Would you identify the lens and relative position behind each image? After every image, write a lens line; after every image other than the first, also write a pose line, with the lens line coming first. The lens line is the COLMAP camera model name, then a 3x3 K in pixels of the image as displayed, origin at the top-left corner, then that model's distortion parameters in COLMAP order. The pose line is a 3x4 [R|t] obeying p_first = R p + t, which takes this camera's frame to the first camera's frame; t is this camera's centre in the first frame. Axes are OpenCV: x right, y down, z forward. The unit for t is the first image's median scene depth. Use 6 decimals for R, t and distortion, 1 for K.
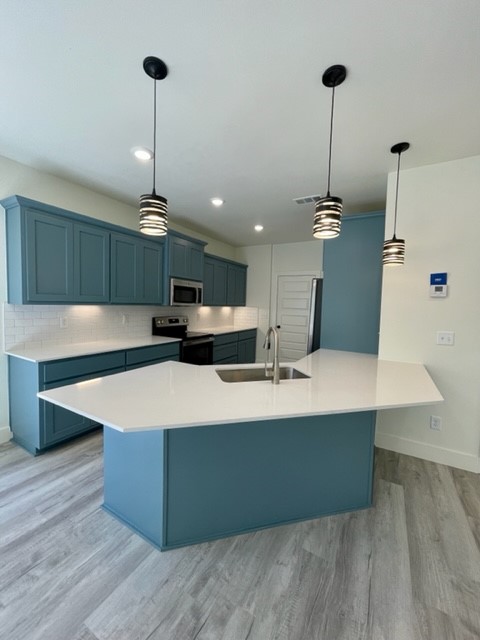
lens RADIAL K [[259.0, 0, 240.6], [0, 259.0, 318.5], [0, 0, 1]] dist [0.001654, -0.000771]
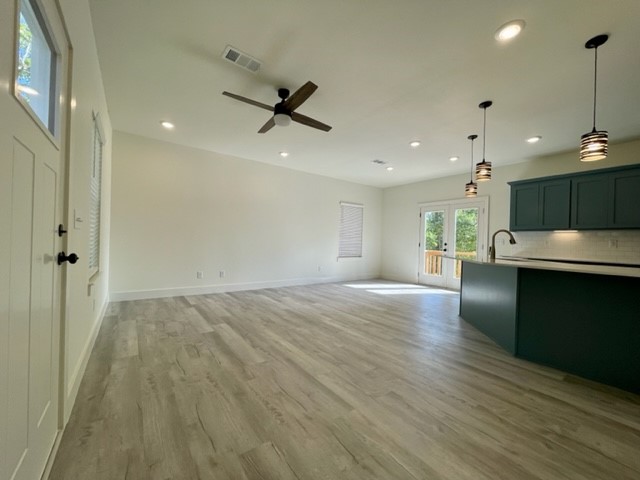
lens RADIAL K [[259.0, 0, 318.0], [0, 259.0, 243.5], [0, 0, 1]] dist [0.001654, -0.000771]
pose [[-0.410484, -0.035695, -0.911169, 1.610039], [-0.096259, 0.995347, 0.004373, 0.172263], [0.906773, 0.089503, -0.412009, 0.427515]]
